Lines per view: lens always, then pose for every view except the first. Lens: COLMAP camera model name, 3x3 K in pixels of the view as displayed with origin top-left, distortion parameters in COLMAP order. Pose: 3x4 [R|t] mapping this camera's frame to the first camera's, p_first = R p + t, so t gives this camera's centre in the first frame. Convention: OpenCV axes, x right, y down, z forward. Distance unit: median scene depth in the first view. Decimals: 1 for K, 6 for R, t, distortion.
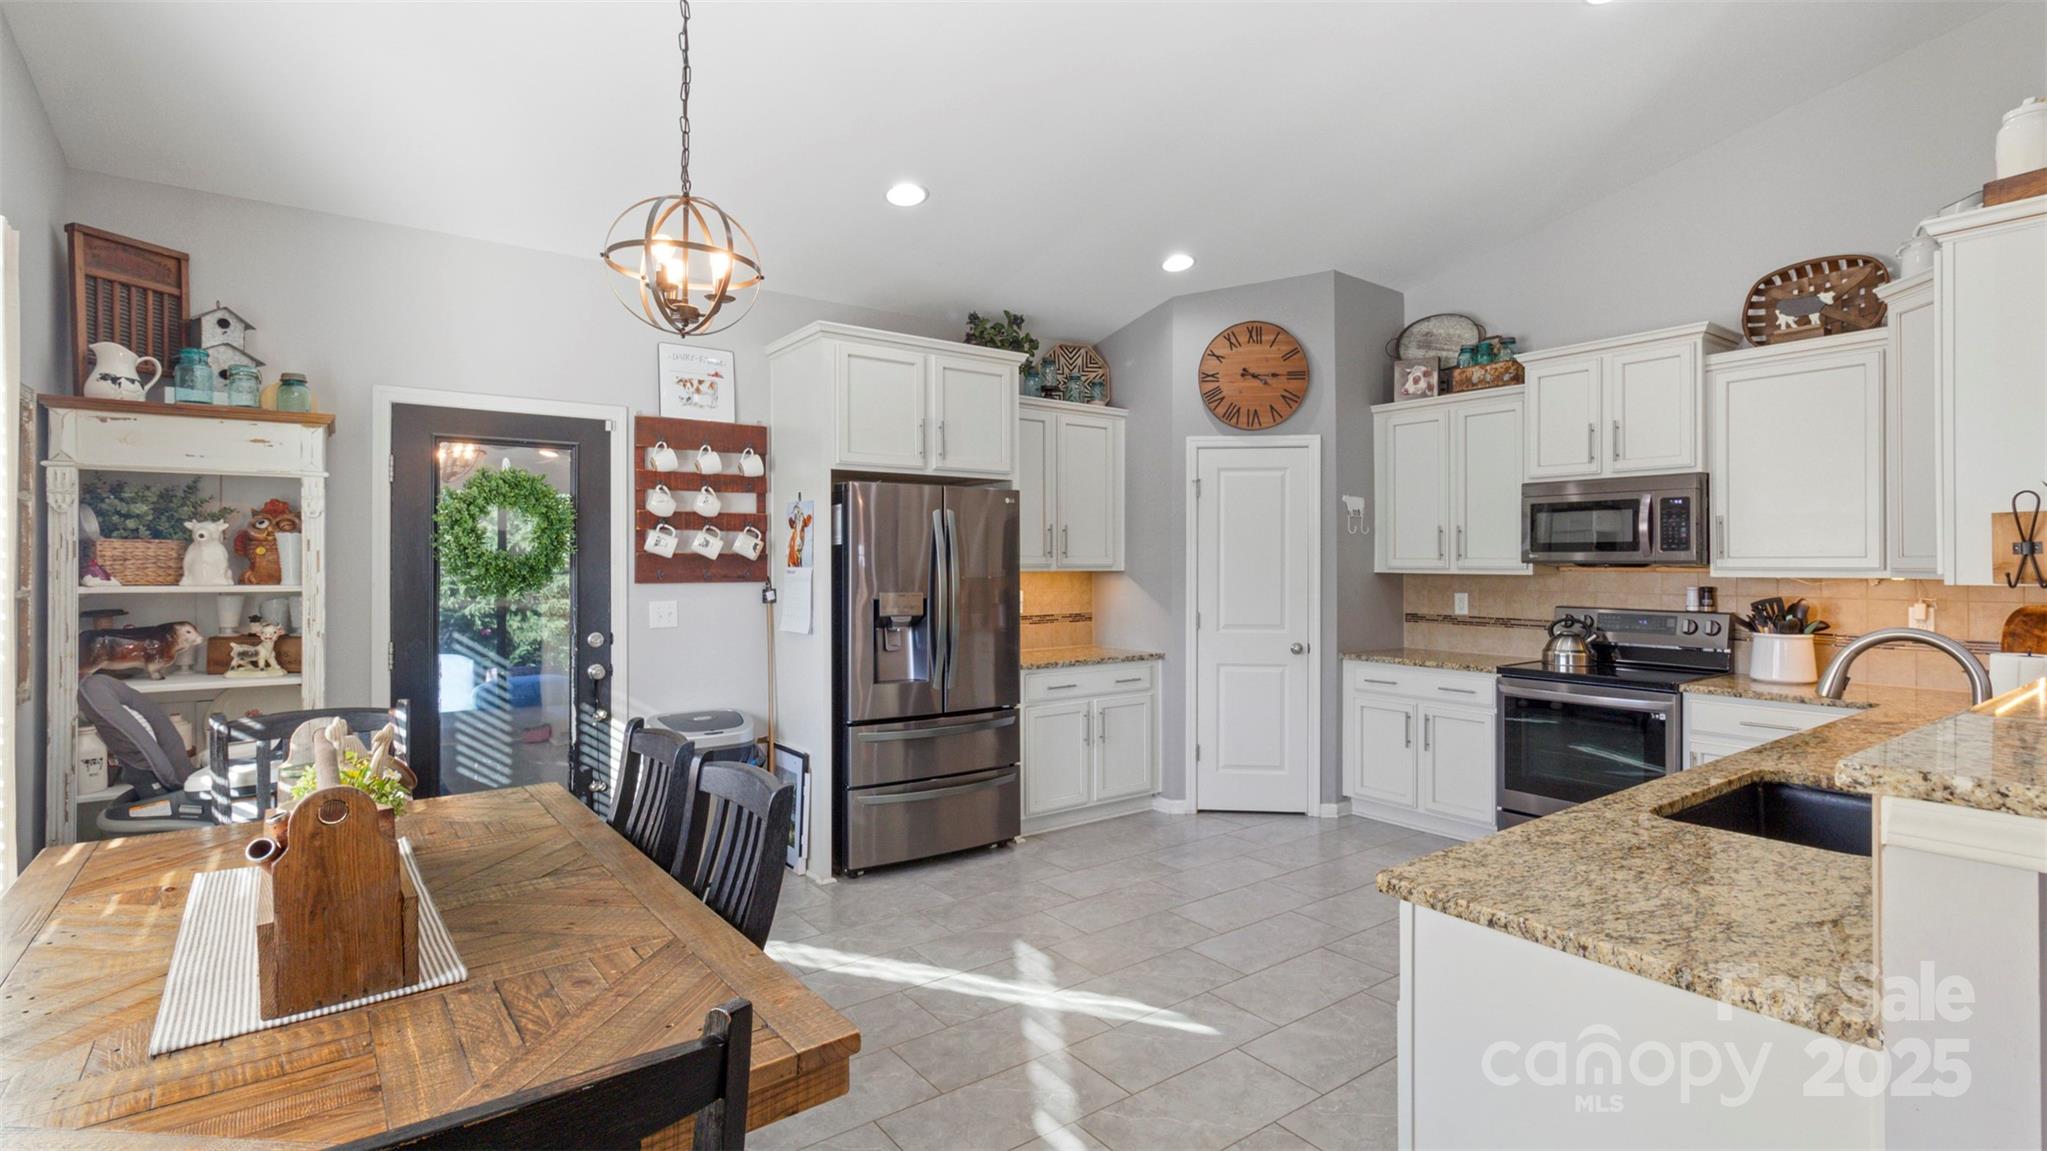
lens RADIAL K [[944.8, 0, 1030.7], [0, 944.8, 557.0], [0, 0, 1]] dist [0.005615, 0.001006]
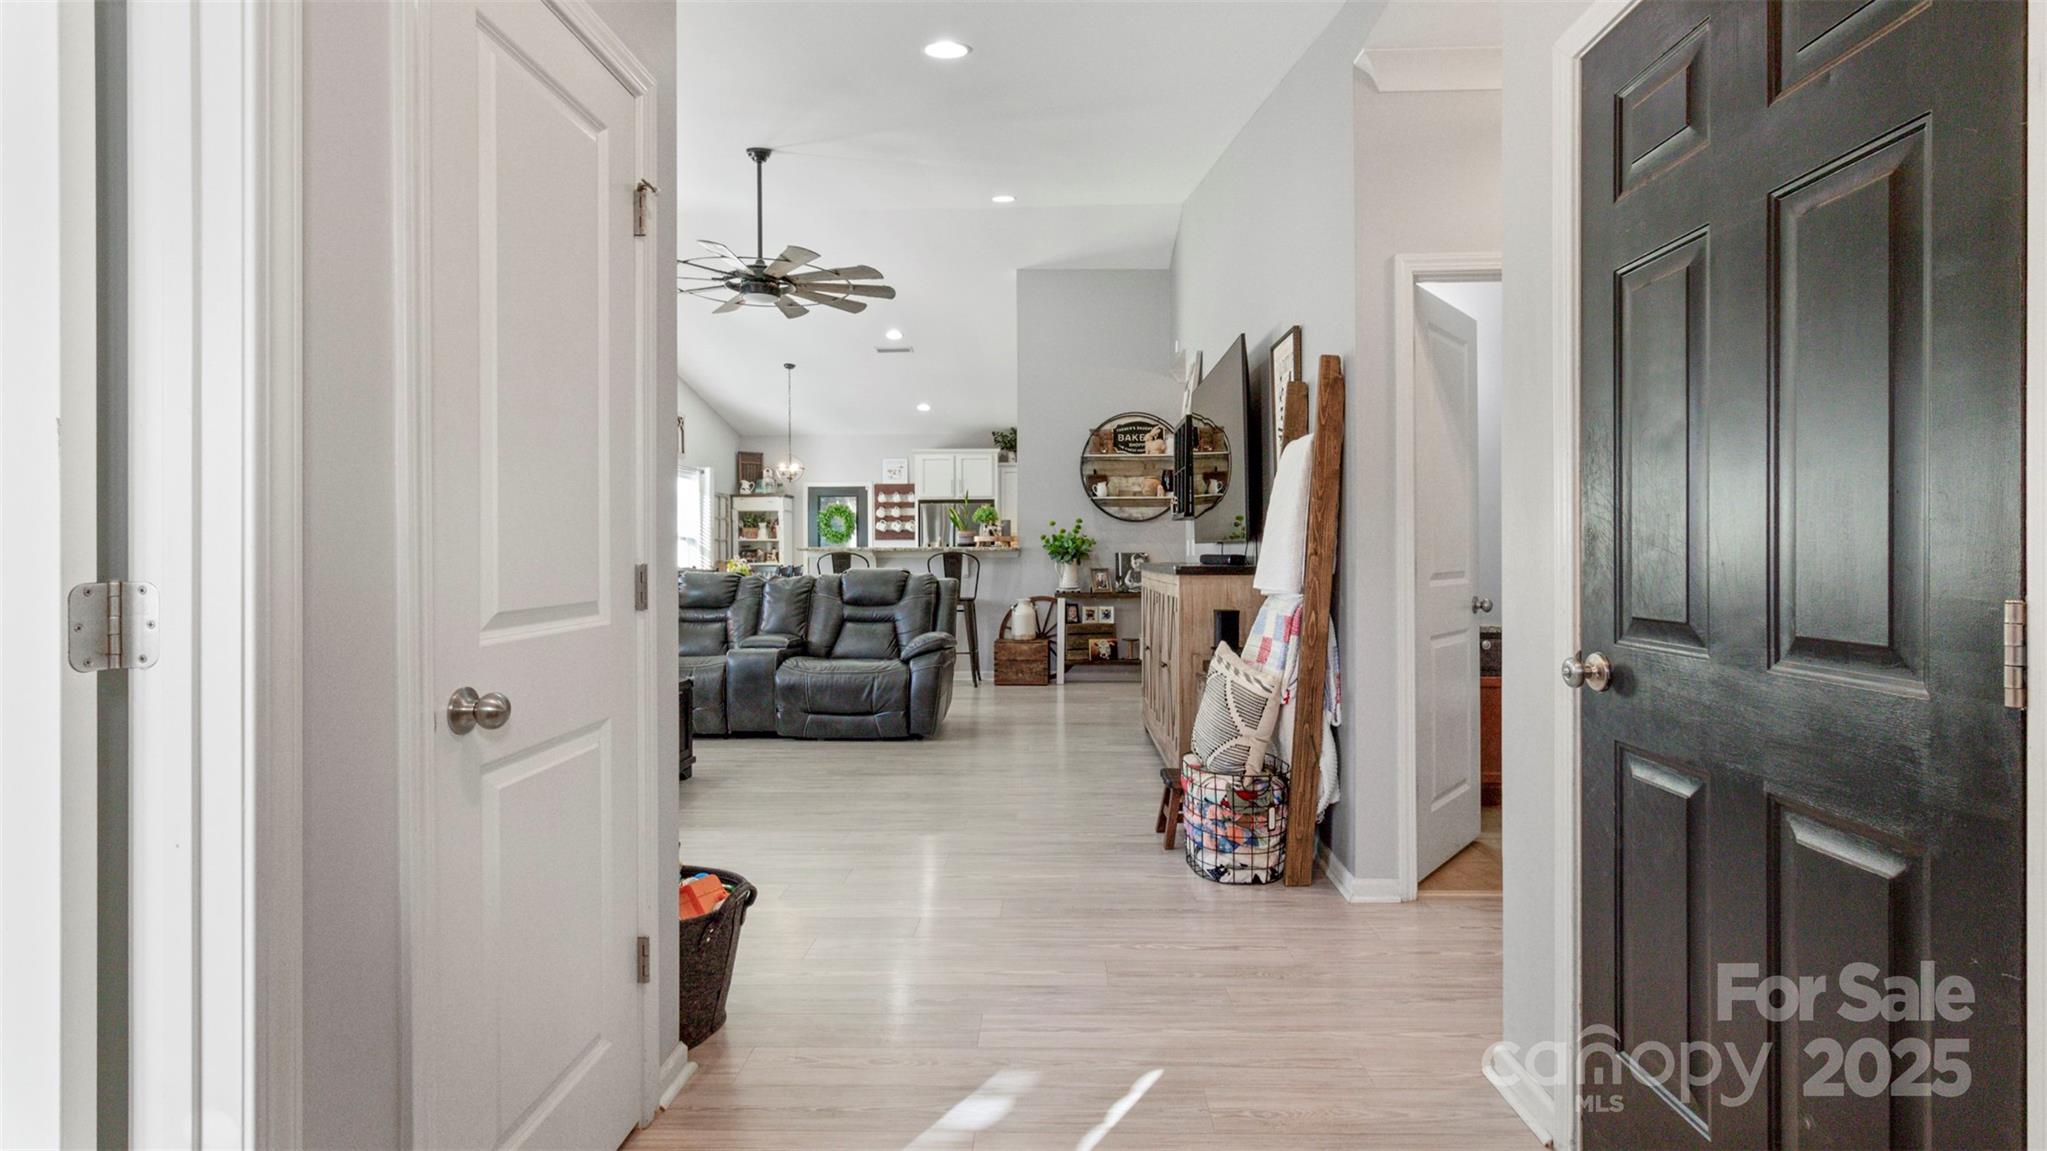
lens RADIAL K [[941.6, 0, 1045.5], [0, 941.6, 543.8], [0, 0, 1]] dist [0.003495, 0.000330]
pose [[0.793525, -0.008922, -0.608472, 1.749750], [0.008245, 0.999958, -0.003910, 0.053547], [0.608481, -0.001914, 0.793566, -0.996022]]
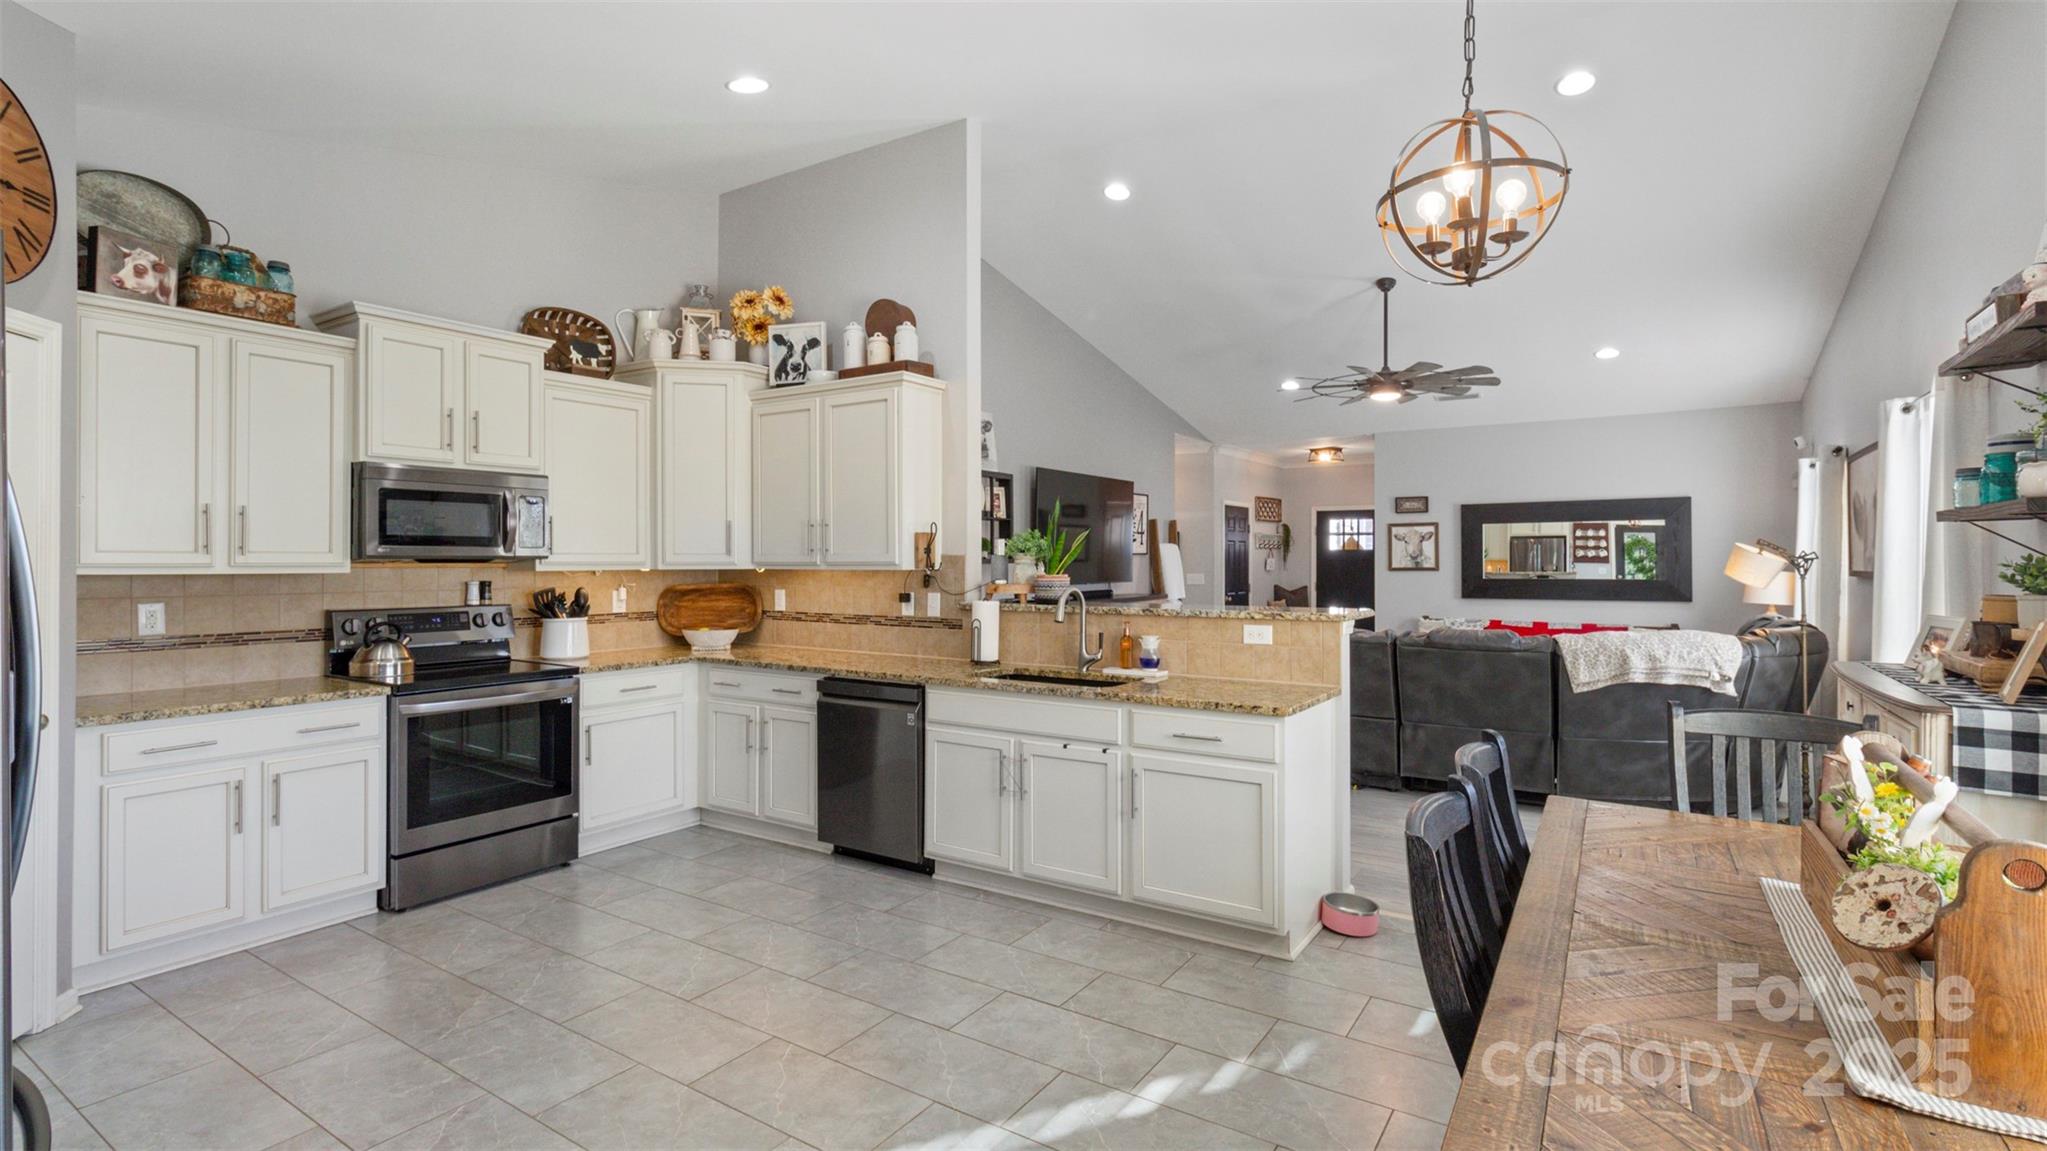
lens RADIAL K [[956.5, 0, 1034.4], [0, 956.5, 560.9], [0, 0, 1]] dist [0.004137, 0.000417]
pose [[-0.351520, -0.001353, 0.936179, -0.484925], [-0.005519, 0.999985, -0.000627, 0.006088], [-0.936164, -0.005387, -0.351522, 0.786823]]
